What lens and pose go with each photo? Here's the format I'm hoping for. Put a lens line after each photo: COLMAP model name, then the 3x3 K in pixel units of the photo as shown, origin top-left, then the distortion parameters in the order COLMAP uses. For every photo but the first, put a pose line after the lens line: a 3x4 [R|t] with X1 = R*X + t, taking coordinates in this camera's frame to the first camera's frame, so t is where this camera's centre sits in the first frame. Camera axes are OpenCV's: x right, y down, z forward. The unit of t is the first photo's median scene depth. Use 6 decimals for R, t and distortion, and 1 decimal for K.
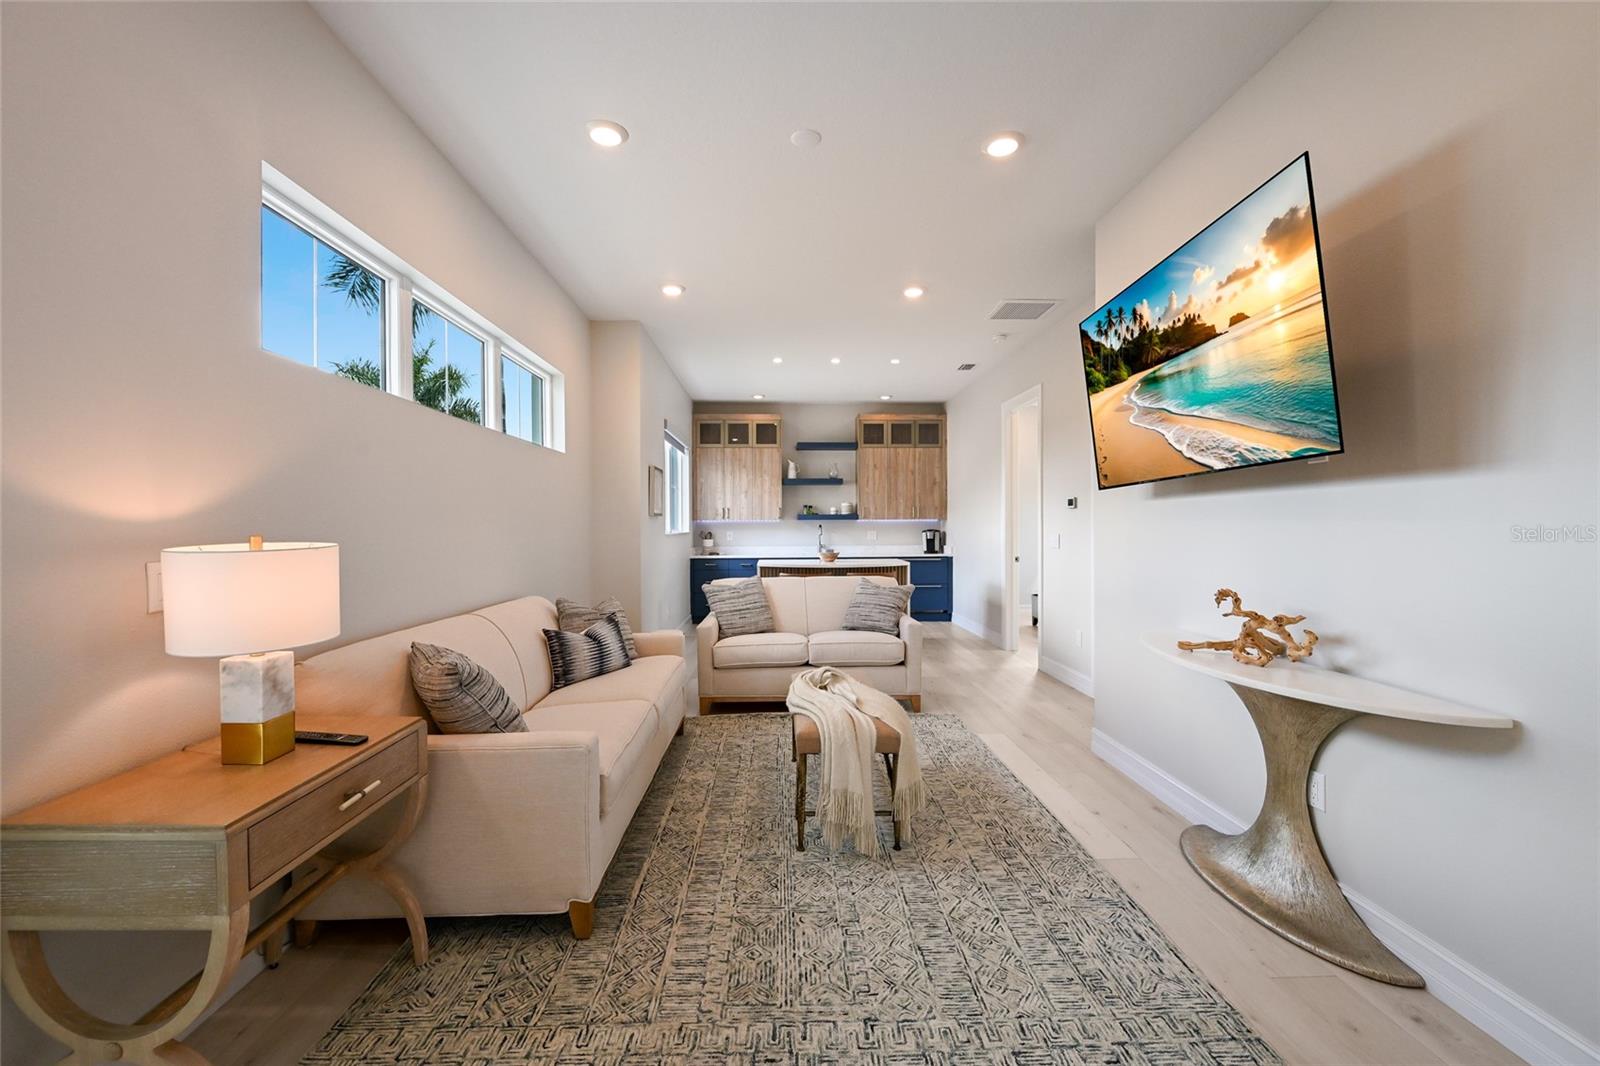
lens RADIAL K [[642.9, 0, 797.8], [0, 642.9, 547.8], [0, 0, 1]] dist [0.002943, 0.000277]
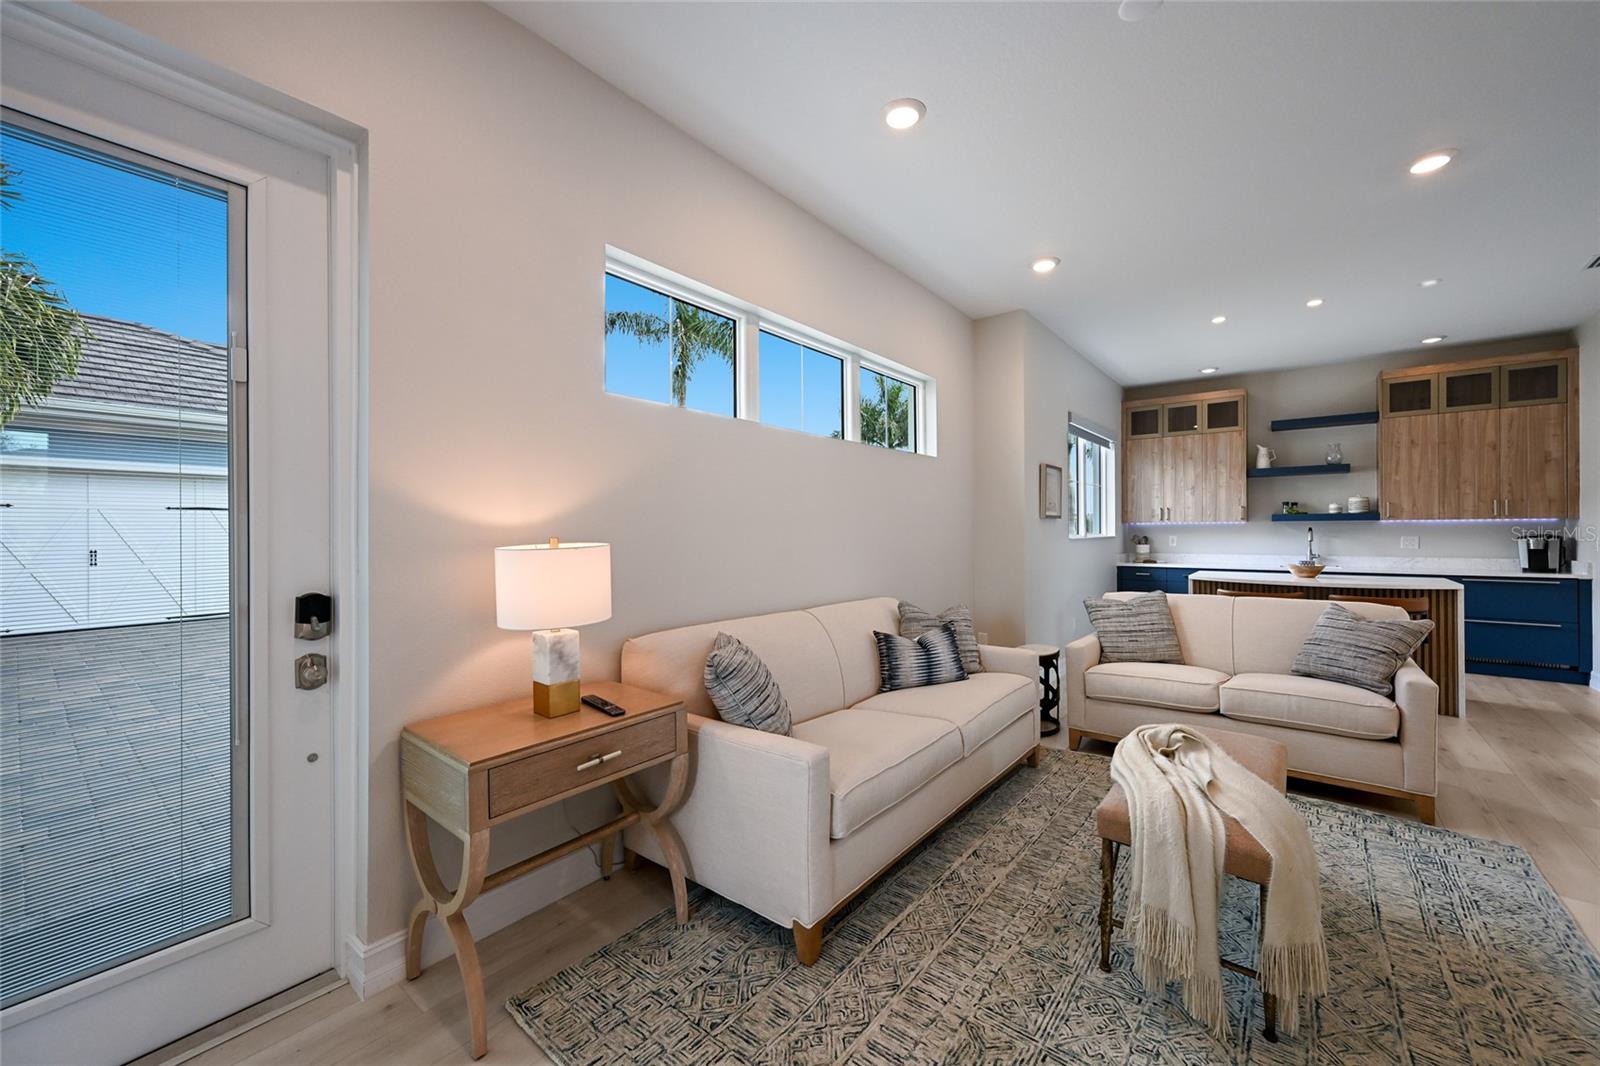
lens RADIAL K [[626.6, 0, 803.1], [0, 626.6, 541.9], [0, 0, 1]] dist [0.012468, 0.000326]
pose [[0.768176, 0.012642, -0.640114, 0.143509], [-0.021432, 0.999752, -0.005975, -0.005613], [0.639880, 0.018309, 0.768257, 0.156265]]
